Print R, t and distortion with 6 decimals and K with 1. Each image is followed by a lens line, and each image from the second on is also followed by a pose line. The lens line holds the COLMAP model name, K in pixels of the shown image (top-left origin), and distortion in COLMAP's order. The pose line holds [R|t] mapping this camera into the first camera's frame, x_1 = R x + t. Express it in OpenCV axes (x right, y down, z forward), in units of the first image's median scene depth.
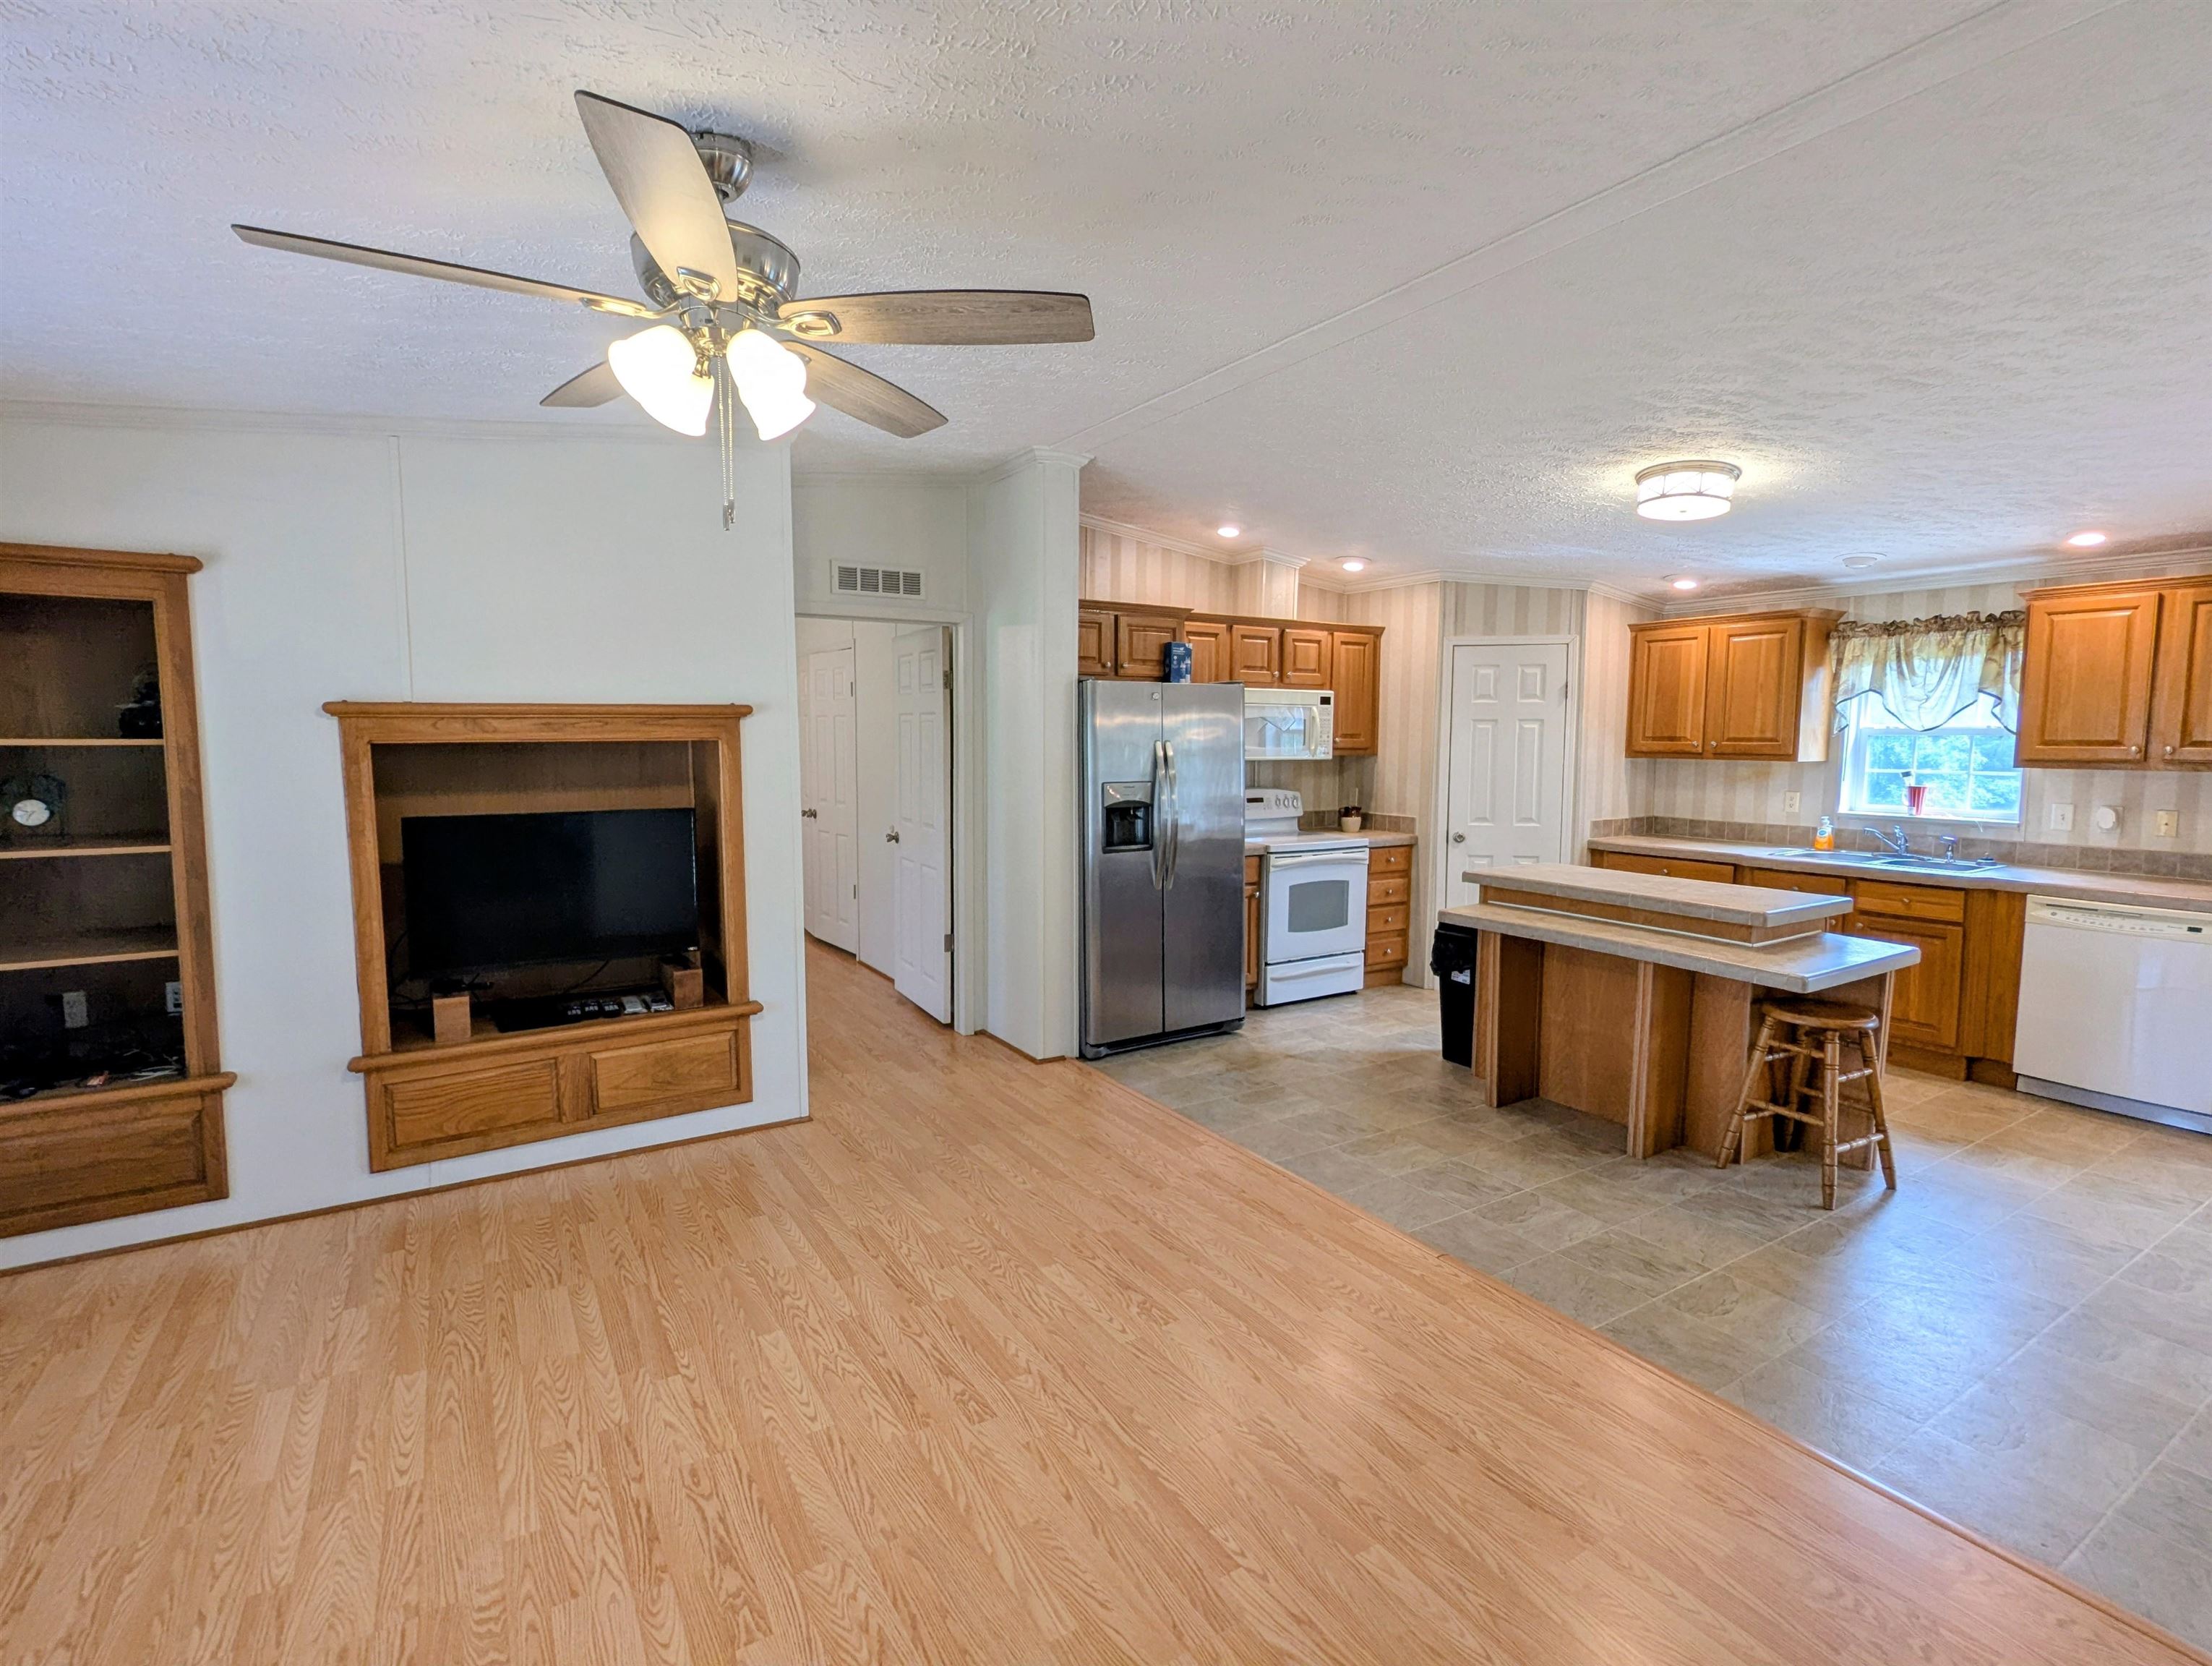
lens RADIAL K [[1051.8, 0, 1089.2], [0, 1051.8, 810.0], [0, 0, 1]] dist [0.003548, -0.001393]
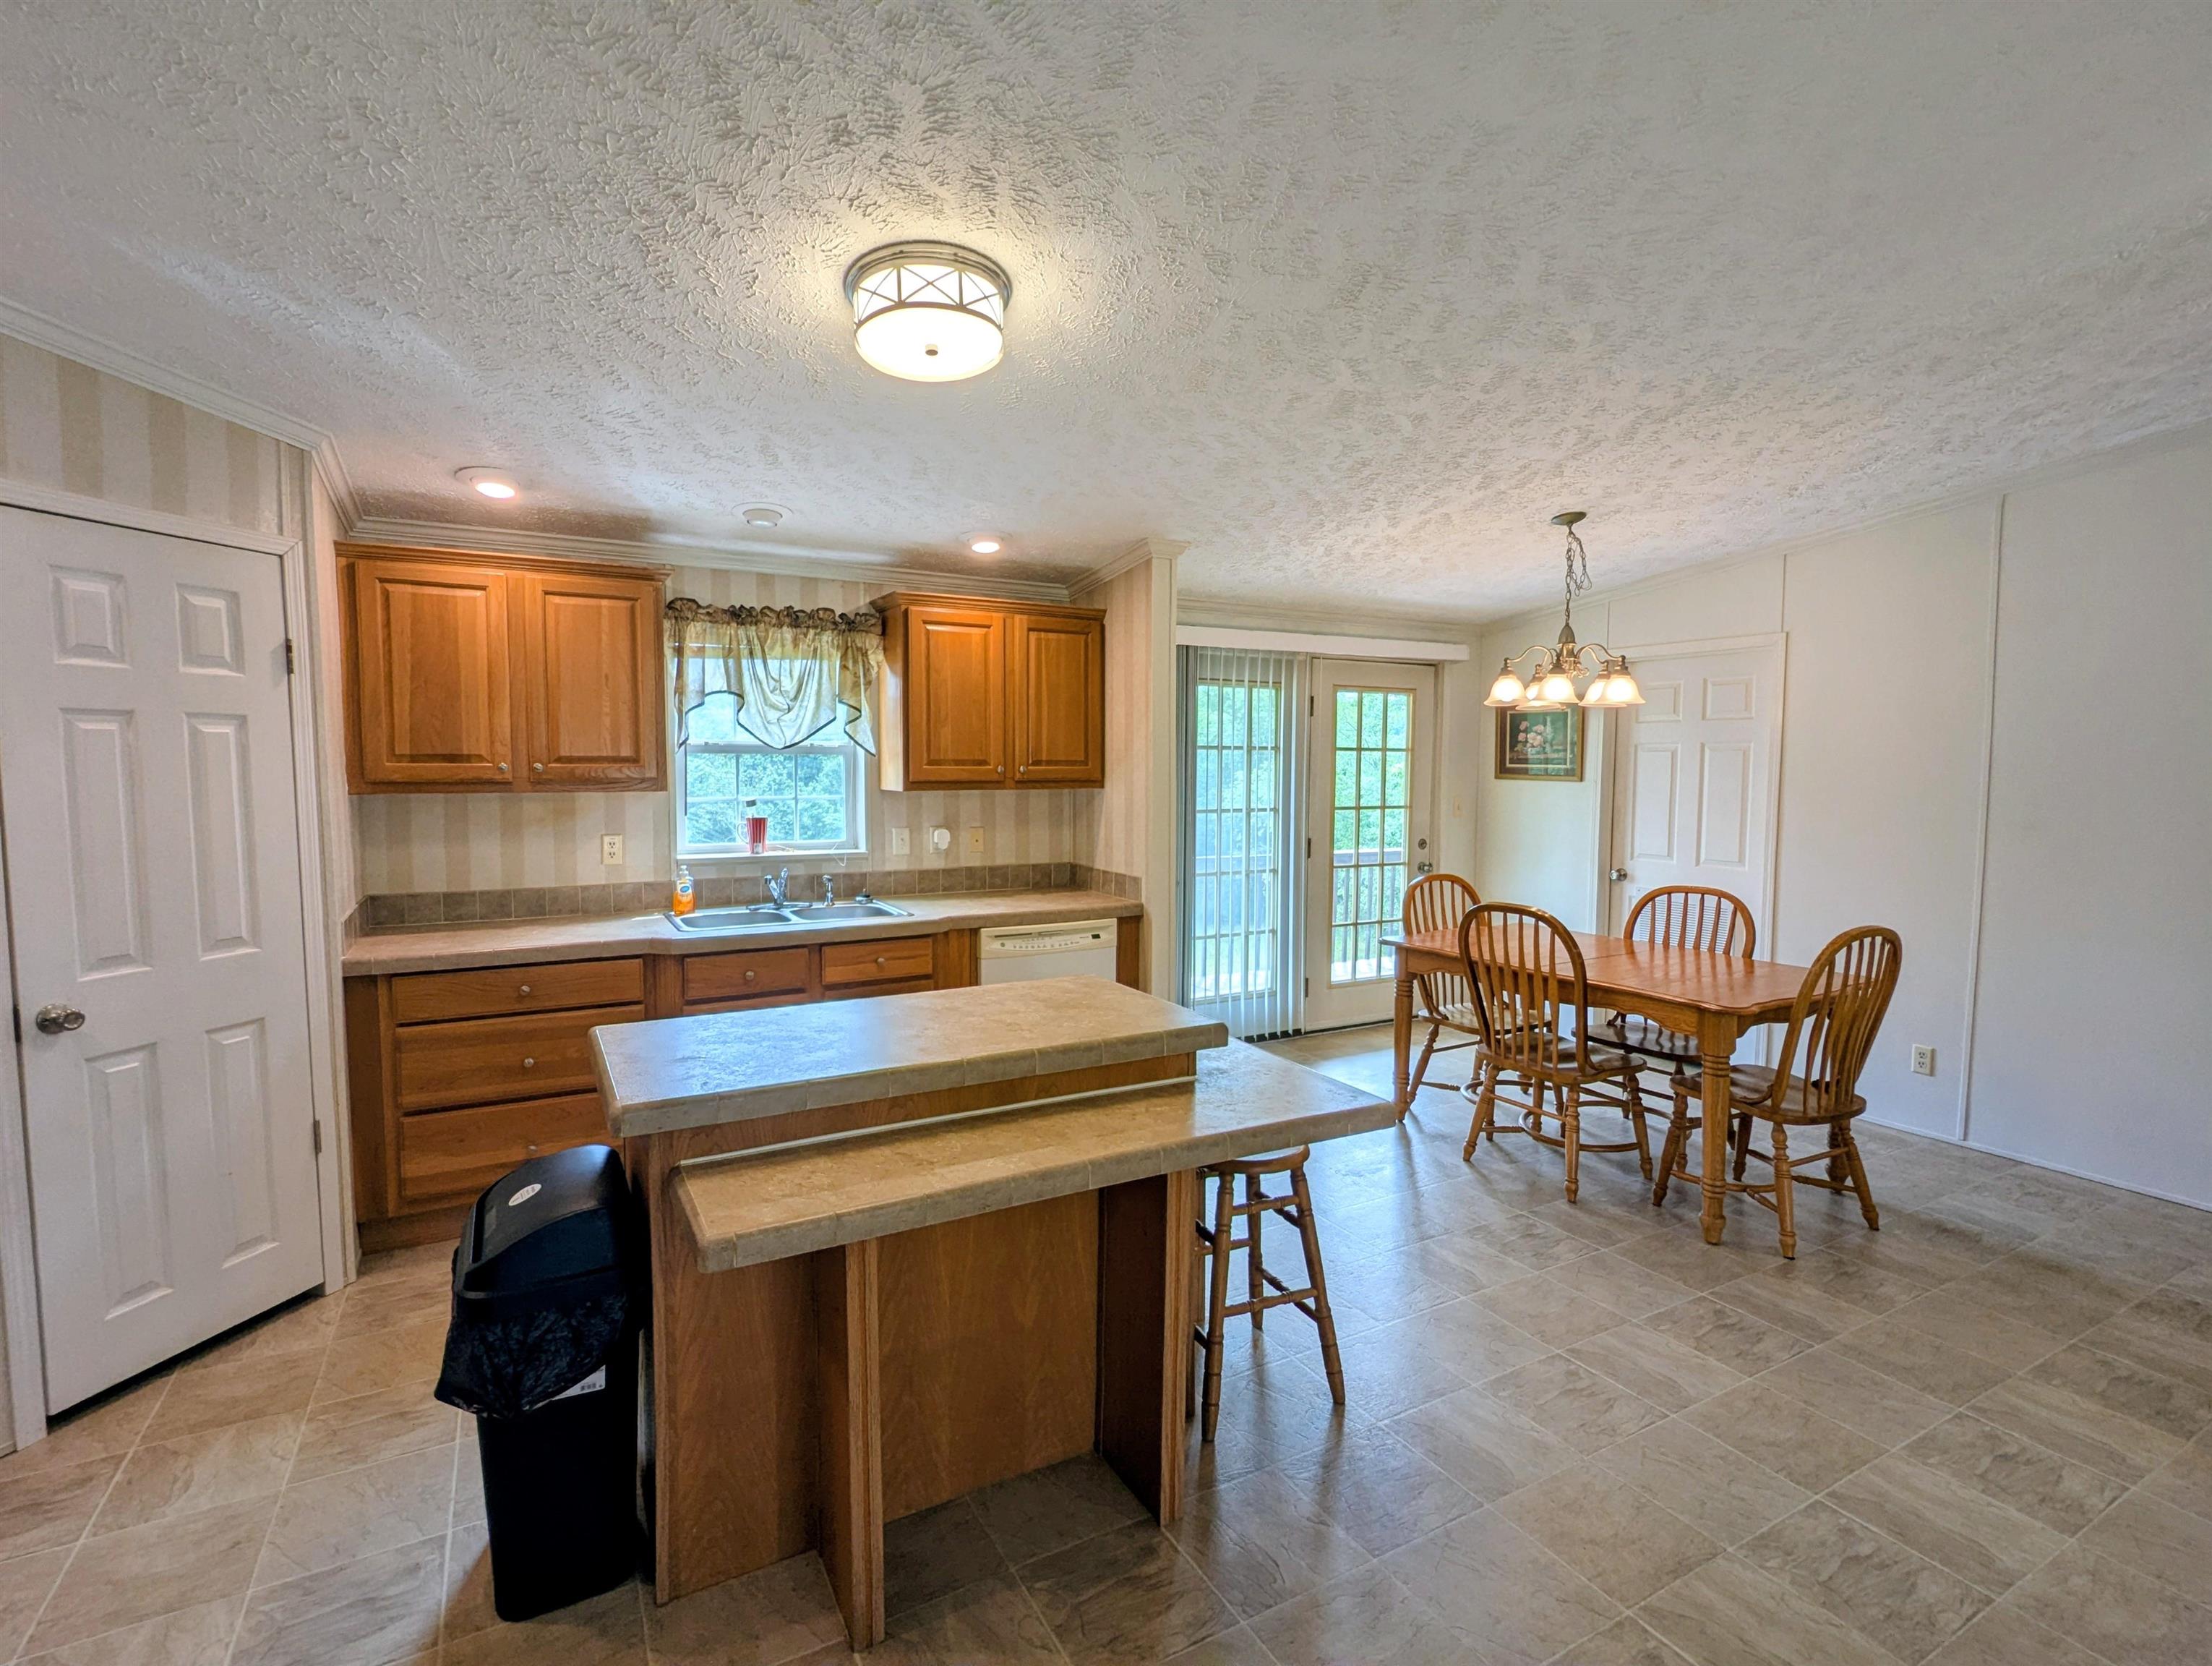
lens RADIAL K [[1051.8, 0, 1099.7], [0, 1051.8, 829.9], [0, 0, 1]] dist [0.003548, -0.001393]
pose [[0.046019, -0.070035, 0.996482, -0.004034], [0.067293, 0.995491, 0.066858, -0.046811], [-0.996671, 0.063979, 0.050524, 0.669451]]
